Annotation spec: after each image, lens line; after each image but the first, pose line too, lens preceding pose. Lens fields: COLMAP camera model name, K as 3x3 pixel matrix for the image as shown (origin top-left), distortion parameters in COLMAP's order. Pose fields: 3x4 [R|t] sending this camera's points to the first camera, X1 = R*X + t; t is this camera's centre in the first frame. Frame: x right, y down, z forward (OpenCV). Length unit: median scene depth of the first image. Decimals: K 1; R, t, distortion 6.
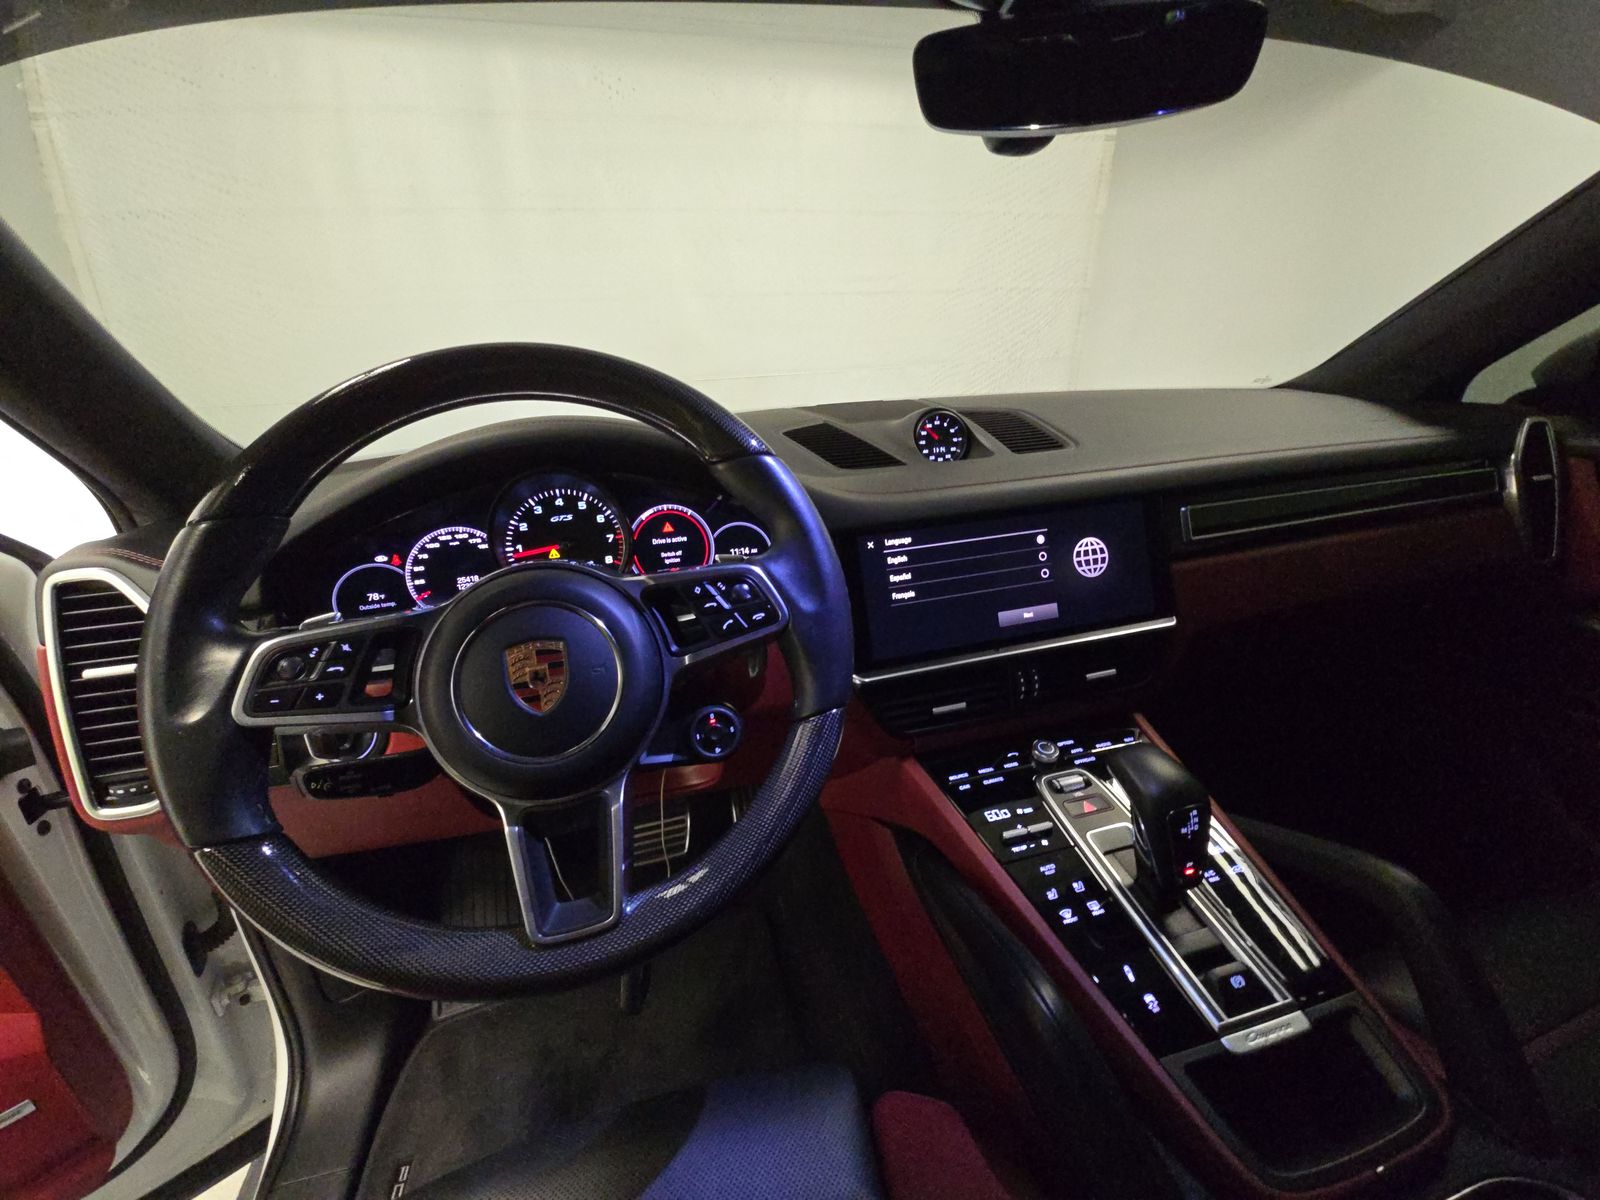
lens RADIAL K [[644.1, 0, 800.0], [0, 644.1, 600.0], [0, 0, 1]] dist [0.000360, -0.003440]
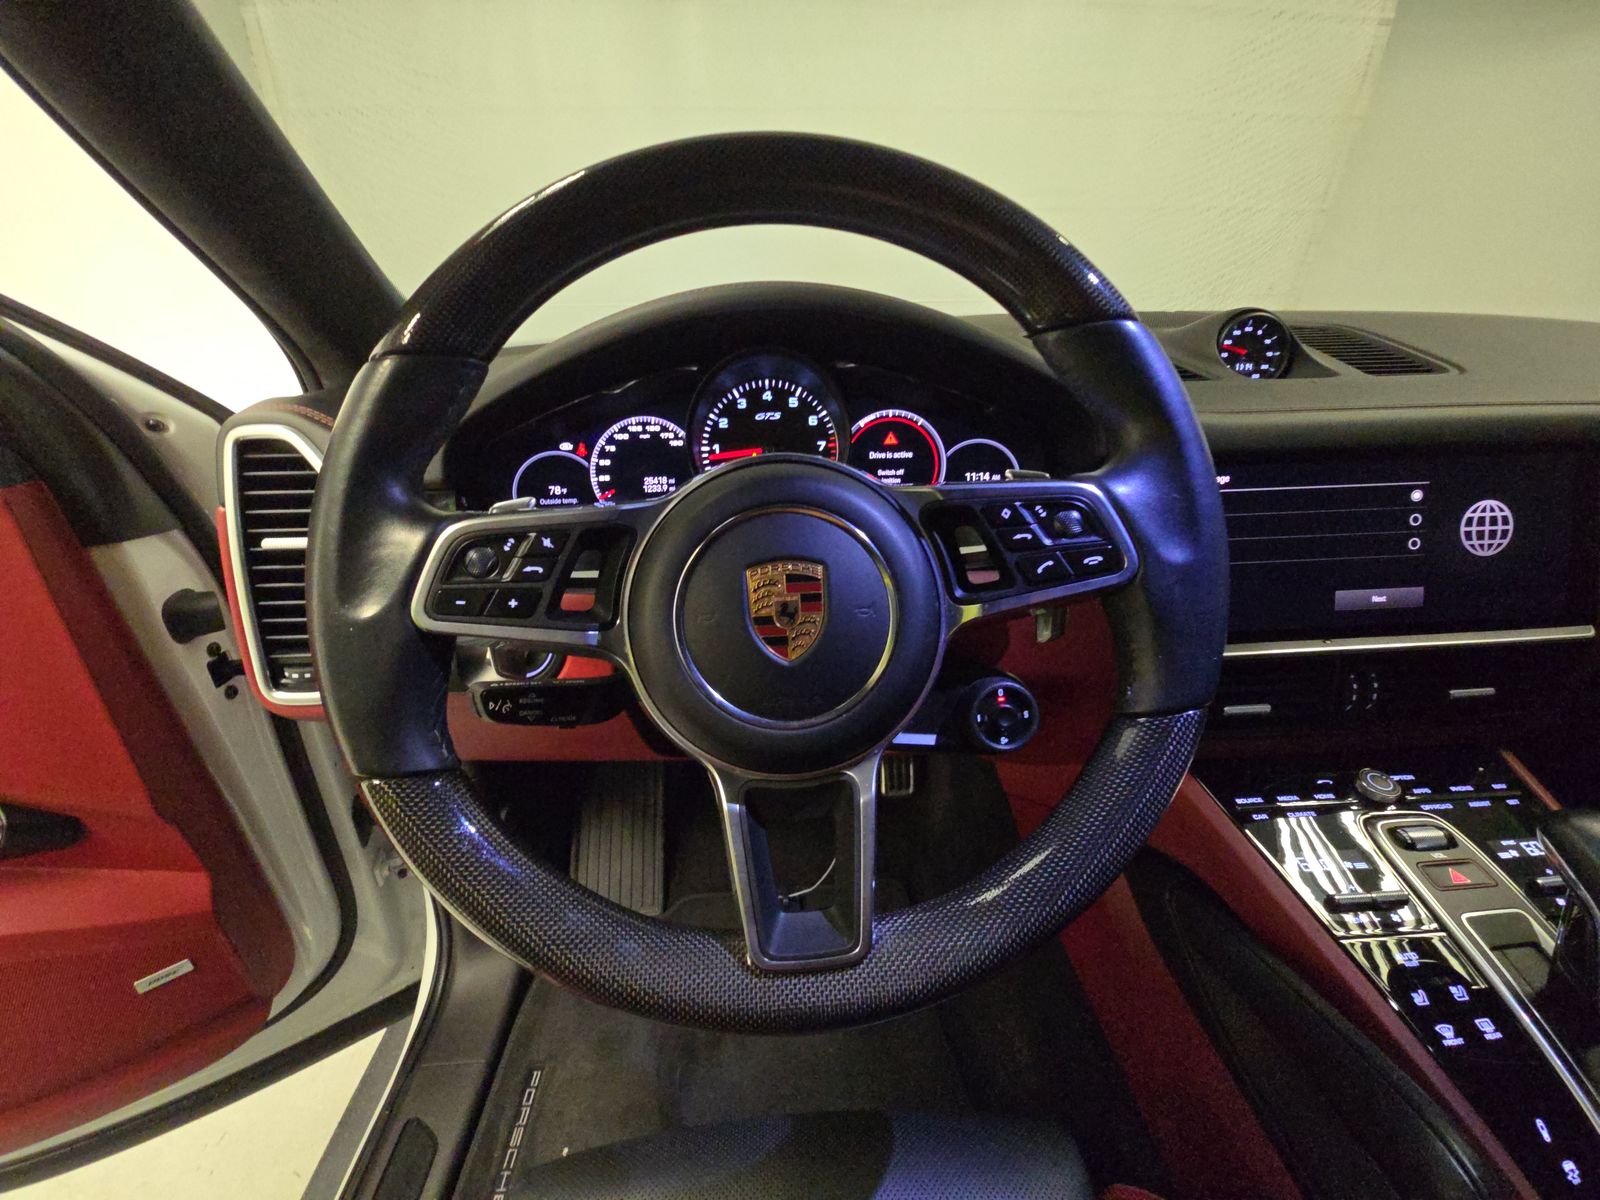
lens RADIAL K [[644.1, 0, 800.0], [0, 644.1, 600.0], [0, 0, 1]] dist [0.000360, -0.003440]
pose [[0.979378, 0.118259, -0.163810, -0.176332], [-0.103152, 0.989838, 0.097877, 0.022343], [0.173720, -0.078961, 0.981624, 0.188881]]
